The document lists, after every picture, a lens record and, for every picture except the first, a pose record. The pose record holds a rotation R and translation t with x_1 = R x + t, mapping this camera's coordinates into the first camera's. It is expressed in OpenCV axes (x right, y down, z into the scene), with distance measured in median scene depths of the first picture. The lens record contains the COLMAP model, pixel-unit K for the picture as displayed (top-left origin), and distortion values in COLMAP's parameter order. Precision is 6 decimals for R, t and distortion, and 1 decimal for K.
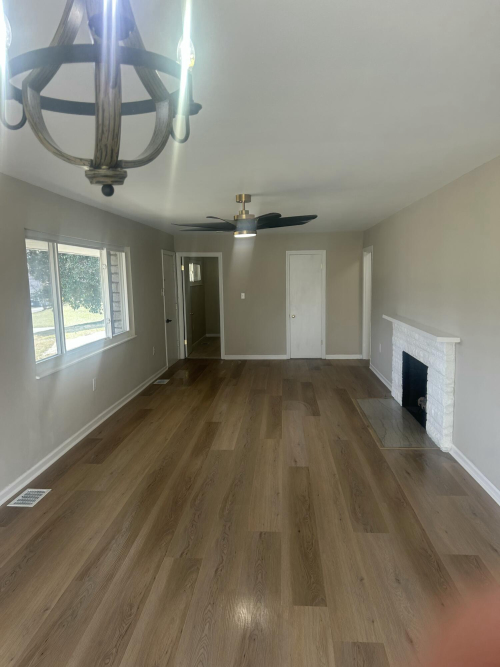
lens RADIAL K [[507.5, 0, 250.4], [0, 507.5, 332.3], [0, 0, 1]] dist [0.027191, 0.002783]
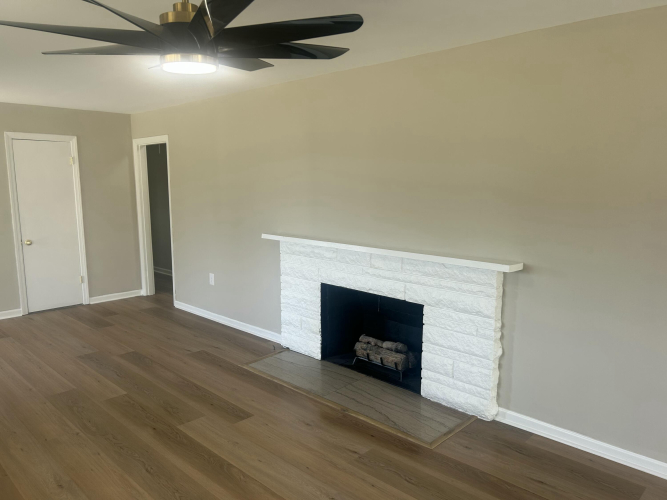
lens RADIAL K [[507.5, 0, 333.1], [0, 507.5, 255.2], [0, 0, 1]] dist [0.027191, 0.002783]
pose [[0.650668, -0.108113, 0.751626, -0.200290], [0.079442, 0.994073, 0.074215, -0.049800], [-0.755195, 0.011421, 0.655401, 0.482250]]
